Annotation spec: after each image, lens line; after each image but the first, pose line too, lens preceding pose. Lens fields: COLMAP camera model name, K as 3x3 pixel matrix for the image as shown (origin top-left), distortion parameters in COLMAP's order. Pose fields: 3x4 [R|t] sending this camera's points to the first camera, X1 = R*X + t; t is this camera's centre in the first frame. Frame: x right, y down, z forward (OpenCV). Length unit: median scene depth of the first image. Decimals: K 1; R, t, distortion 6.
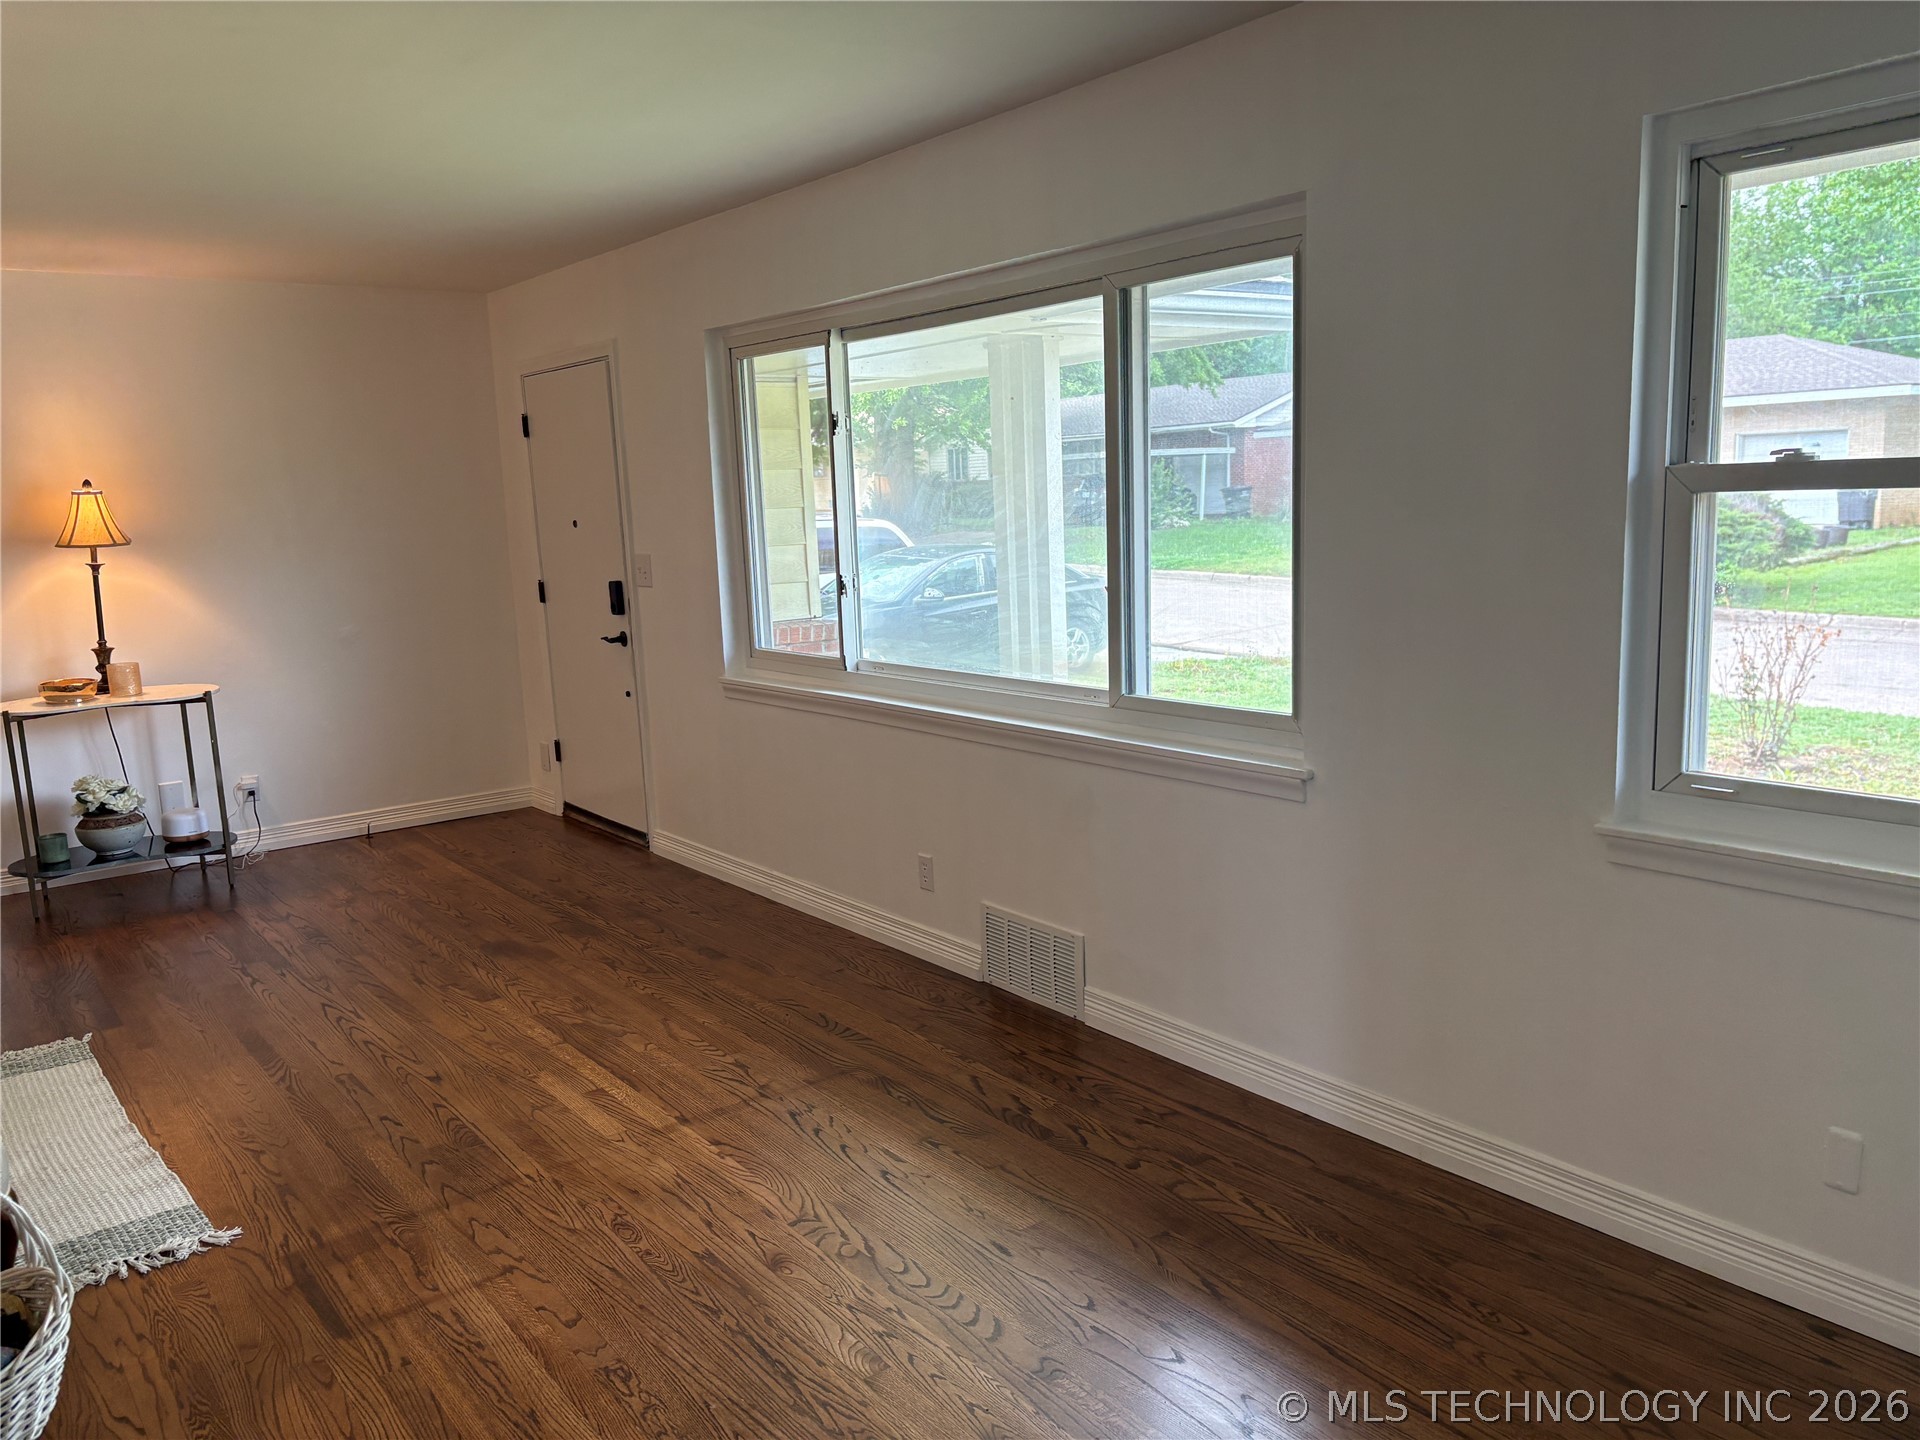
lens RADIAL K [[1466.0, 0, 944.5], [0, 1466.0, 728.1], [0, 0, 1]] dist [0.031598, 0.006065]
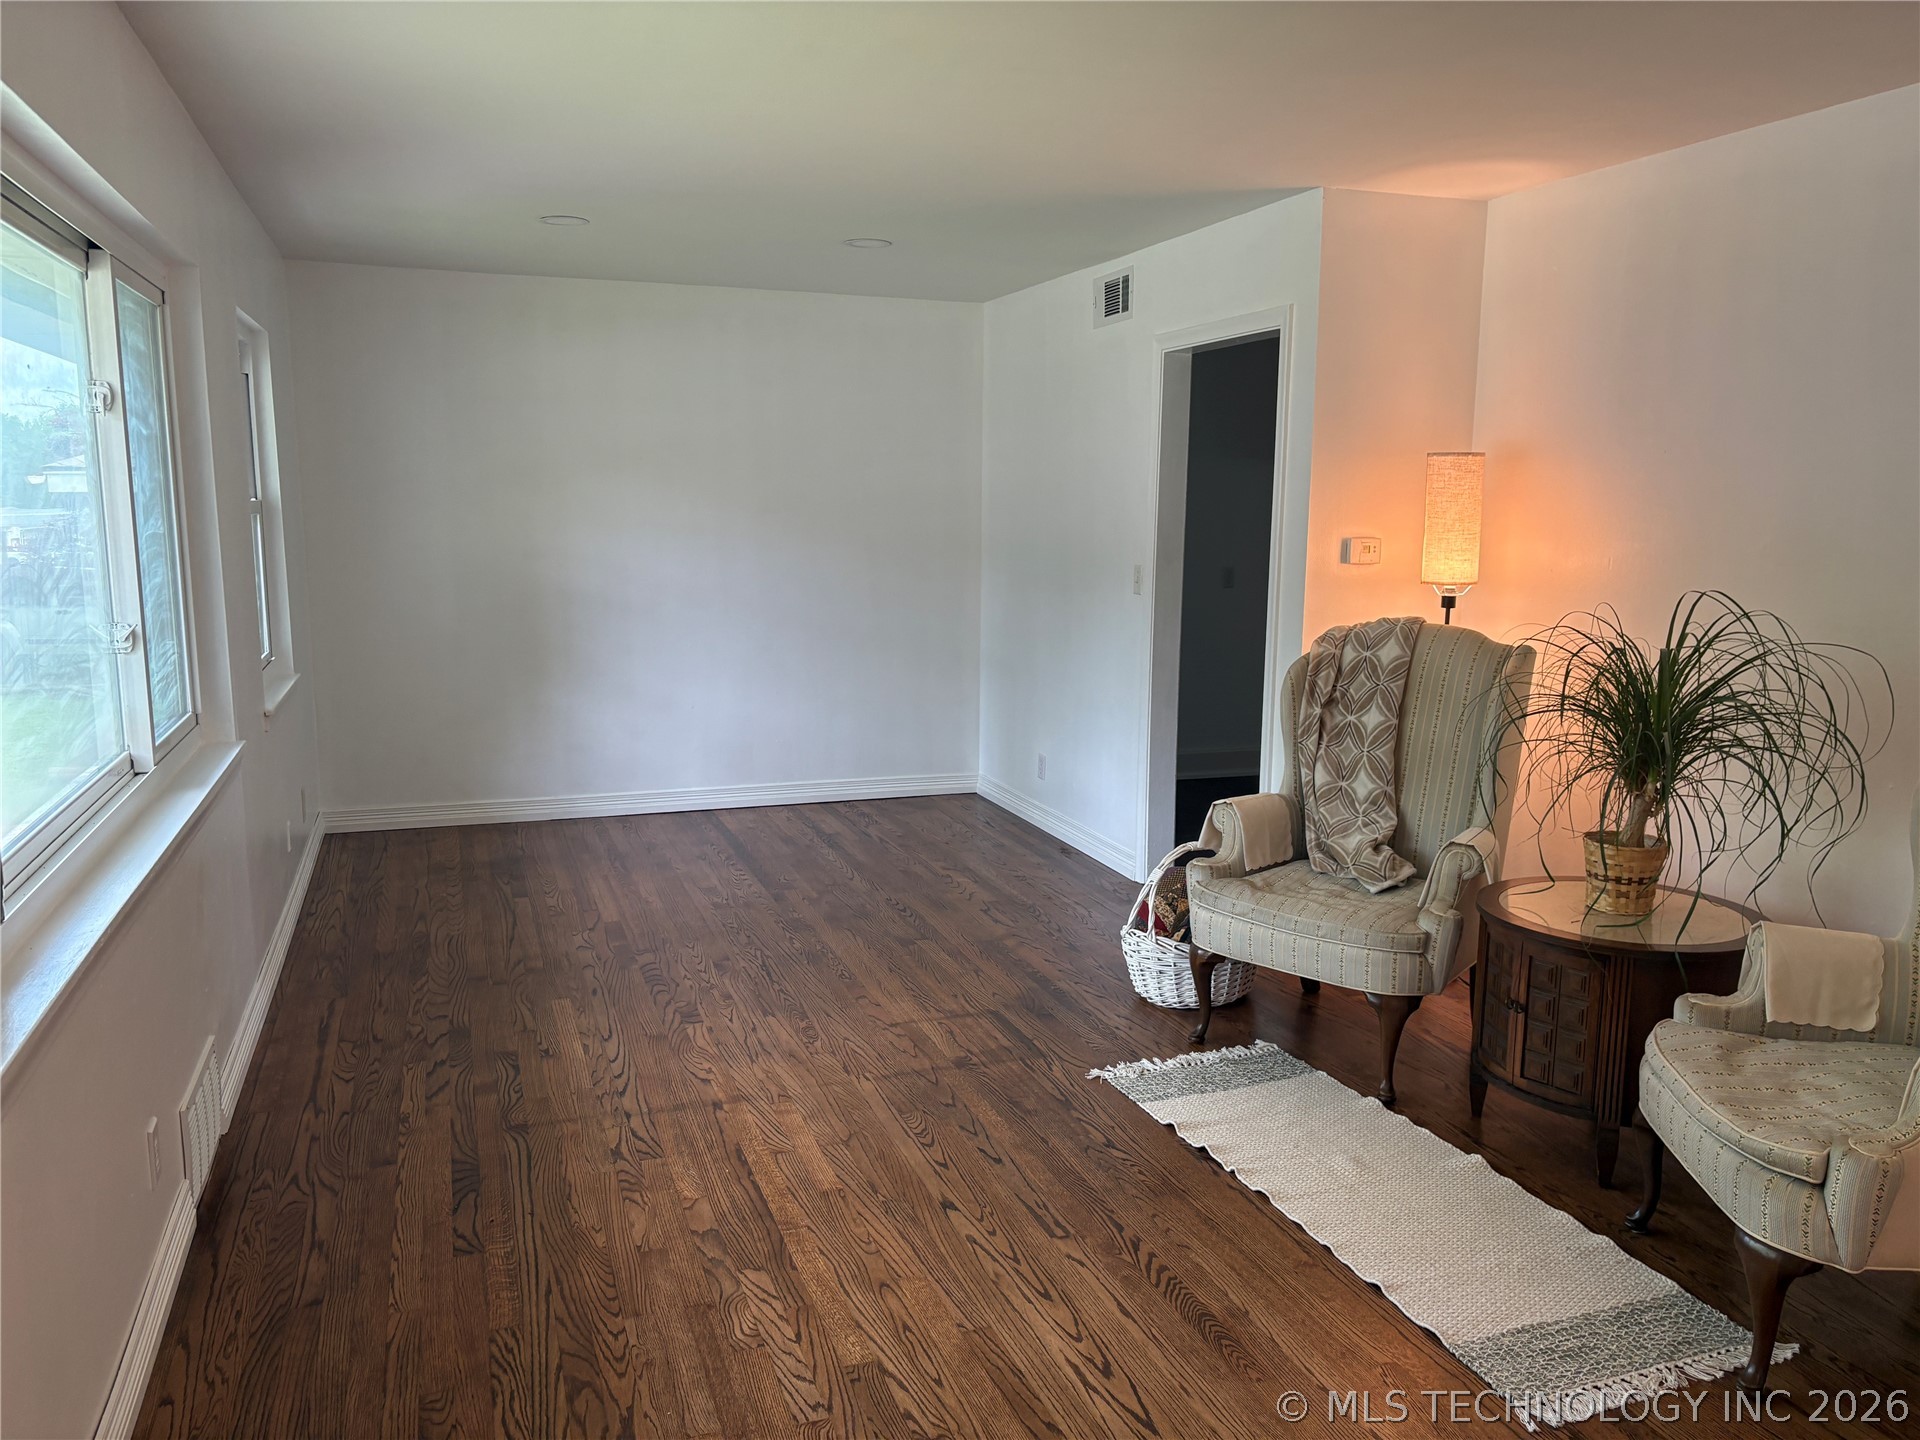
lens RADIAL K [[1466.0, 0, 944.5], [0, 1466.0, 728.1], [0, 0, 1]] dist [0.031598, 0.006065]
pose [[-0.950355, -0.013907, 0.310858, -0.466602], [0.083487, 0.950976, 0.297783, -0.201994], [-0.299760, 0.308952, -0.902603, 1.300785]]
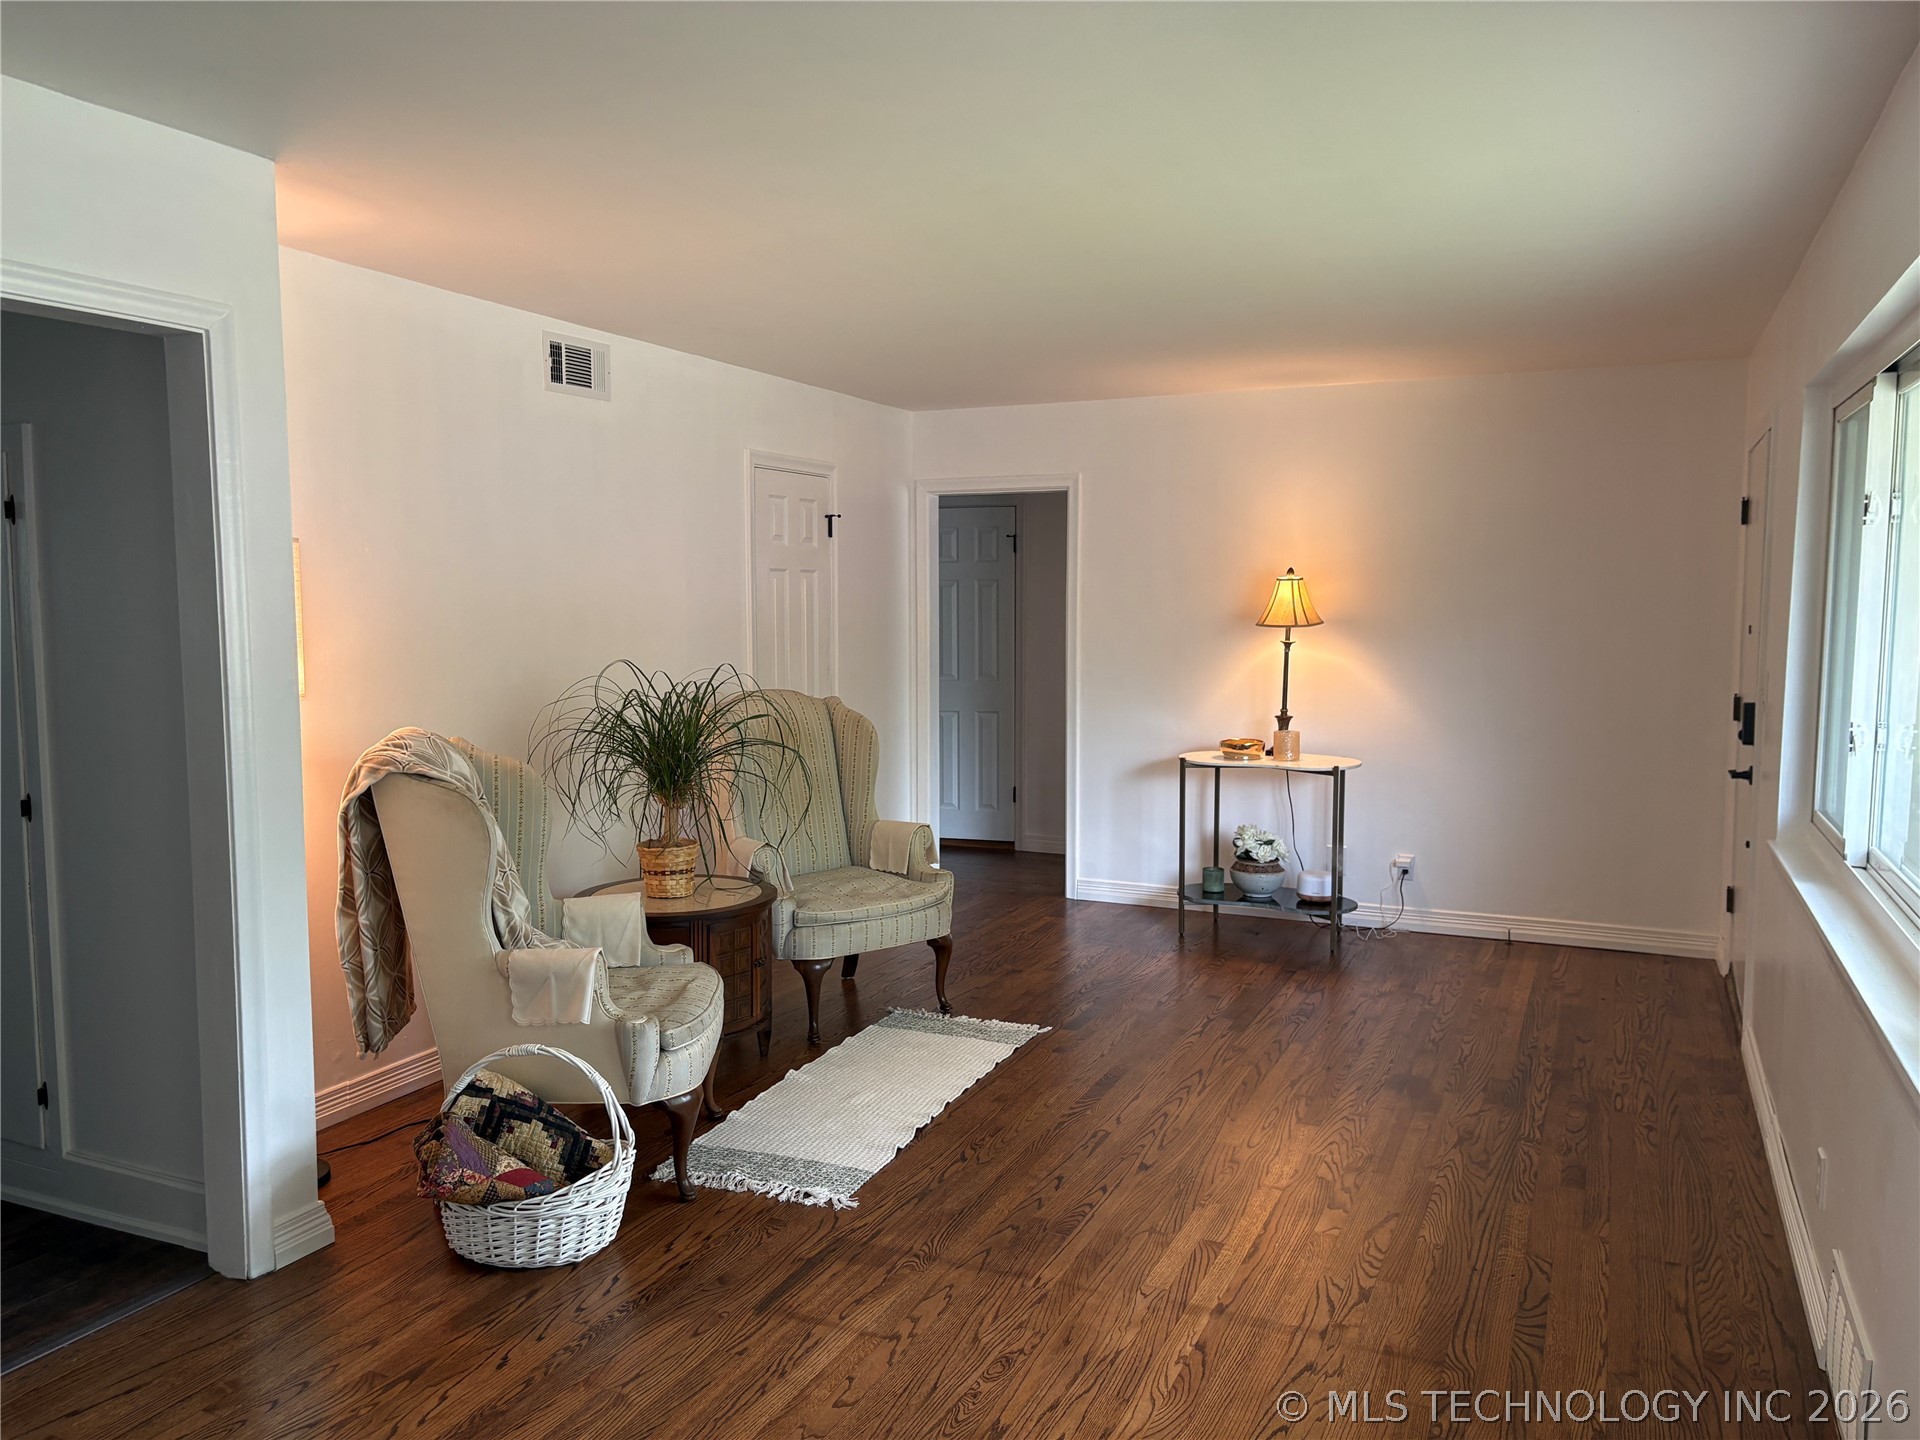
lens RADIAL K [[1466.0, 0, 944.5], [0, 1466.0, 728.1], [0, 0, 1]] dist [0.031598, 0.006065]
pose [[0.474175, 0.120176, -0.872190, 0.340906], [-0.162674, 0.985543, 0.047356, -0.066338], [0.865272, 0.119428, 0.486869, 0.278566]]
